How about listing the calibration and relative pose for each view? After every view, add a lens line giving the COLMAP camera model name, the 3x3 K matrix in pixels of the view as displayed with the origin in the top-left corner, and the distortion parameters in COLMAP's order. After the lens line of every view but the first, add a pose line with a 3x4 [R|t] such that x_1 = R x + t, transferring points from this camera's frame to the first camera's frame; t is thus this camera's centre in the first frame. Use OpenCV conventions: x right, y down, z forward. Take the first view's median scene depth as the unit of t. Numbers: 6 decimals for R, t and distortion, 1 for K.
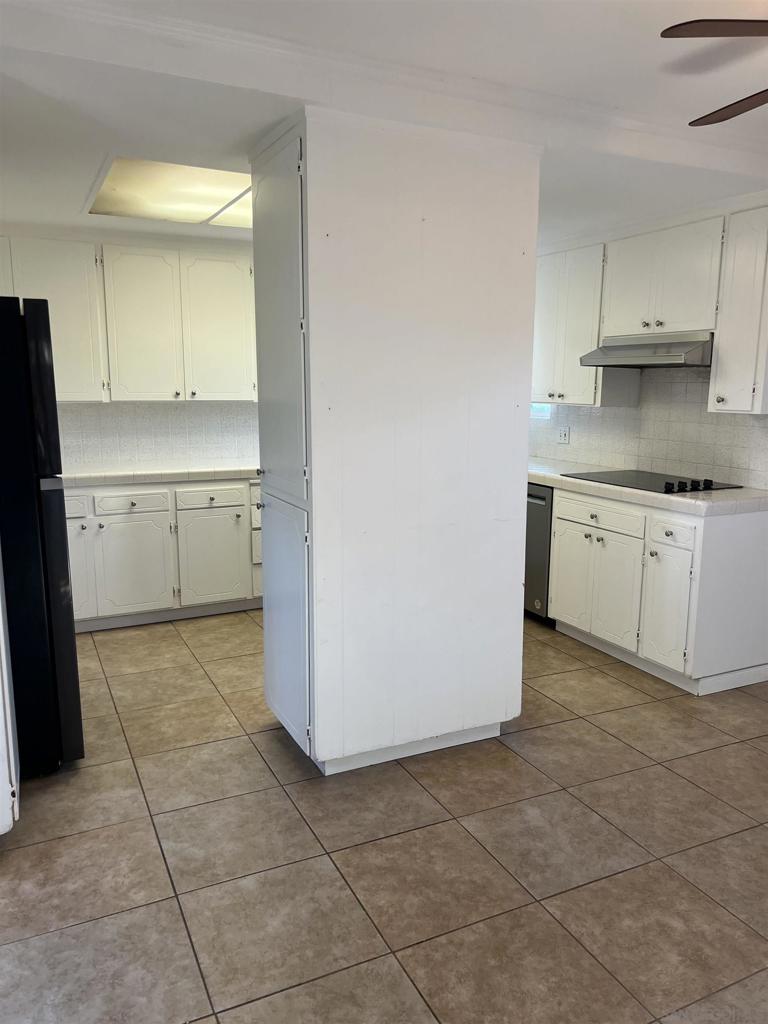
lens RADIAL K [[768.6, 0, 389.1], [0, 768.6, 513.5], [0, 0, 1]] dist [0.045937, -0.062142]
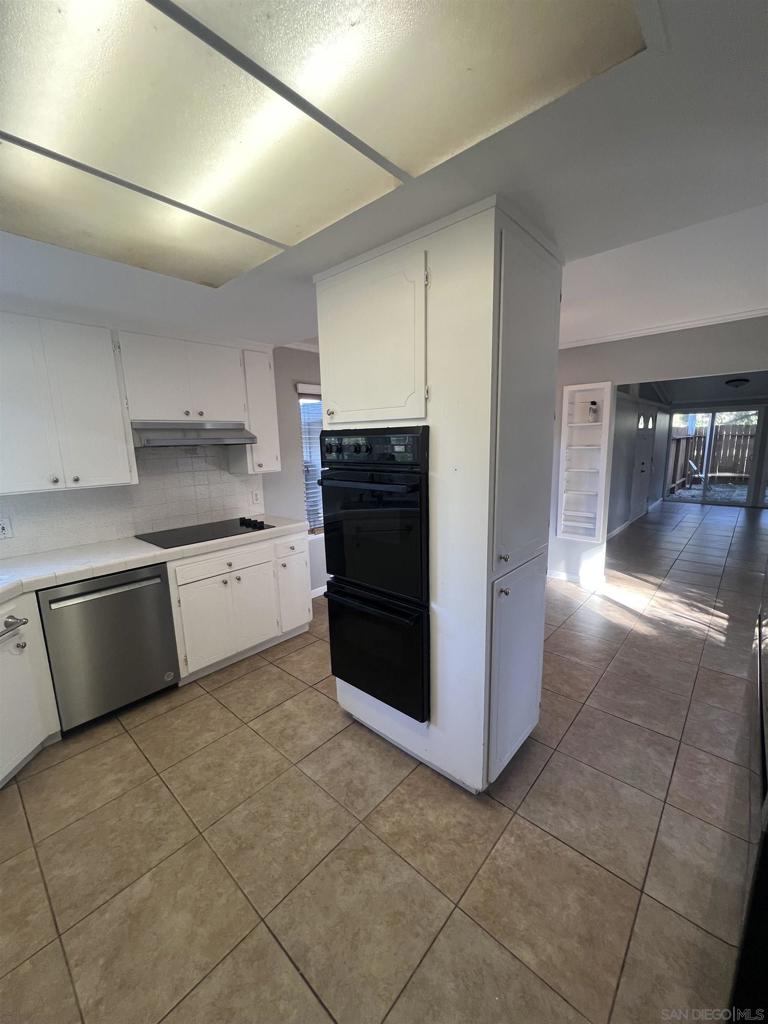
lens RADIAL K [[407.1, 0, 382.9], [0, 407.1, 514.2], [0, 0, 1]] dist [-0.001215, -0.000067]
pose [[-0.374998, -0.164646, 0.912287, -0.493305], [0.179445, 0.952596, 0.245683, -0.224895], [-0.909492, 0.255836, -0.327677, 1.127229]]
